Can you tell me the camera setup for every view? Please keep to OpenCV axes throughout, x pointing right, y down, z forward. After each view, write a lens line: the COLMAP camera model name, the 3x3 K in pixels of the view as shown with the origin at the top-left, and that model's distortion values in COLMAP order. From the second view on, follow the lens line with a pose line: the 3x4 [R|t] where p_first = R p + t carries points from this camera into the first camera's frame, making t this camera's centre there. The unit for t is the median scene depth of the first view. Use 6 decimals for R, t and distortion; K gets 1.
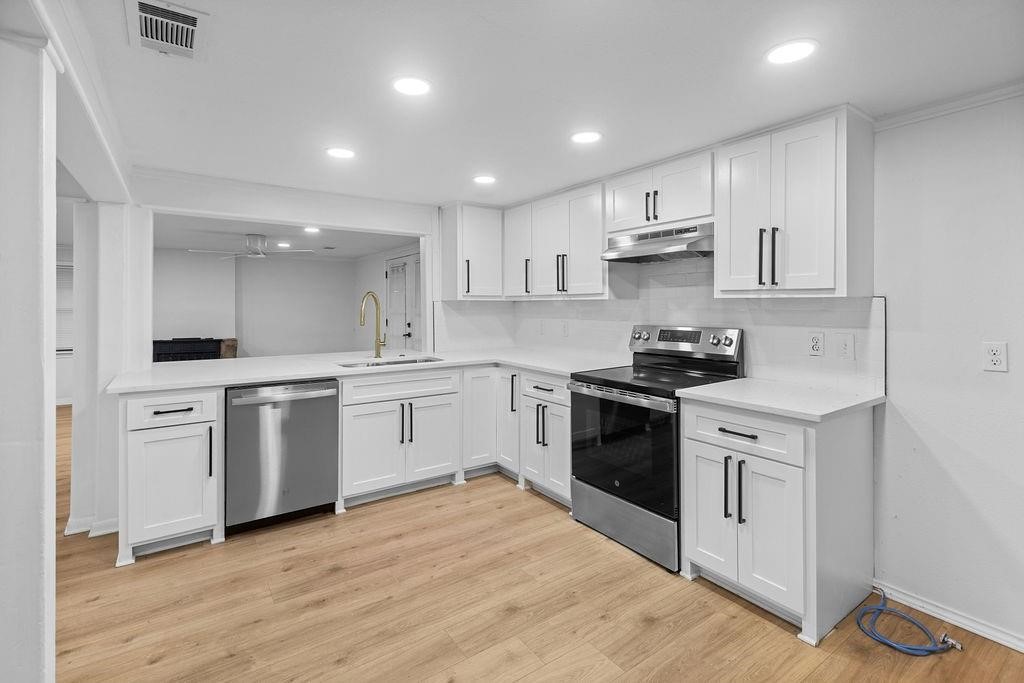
lens RADIAL K [[474.3, 0, 509.6], [0, 474.3, 302.9], [0, 0, 1]] dist [0.004450, 0.000181]
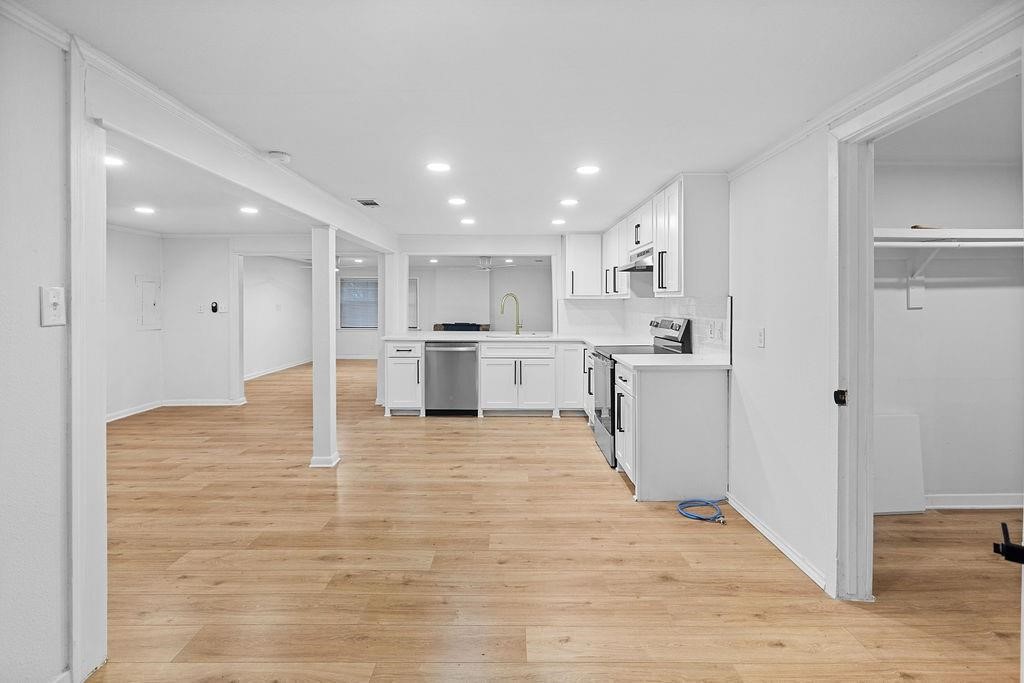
lens RADIAL K [[474.3, 0, 512.7], [0, 474.3, 304.7], [0, 0, 1]] dist [0.004450, 0.000181]
pose [[0.820046, 0.006104, -0.572265, 0.740012], [0.000168, 0.999941, 0.010907, -0.003369], [0.572298, -0.009040, 0.819996, -0.385439]]
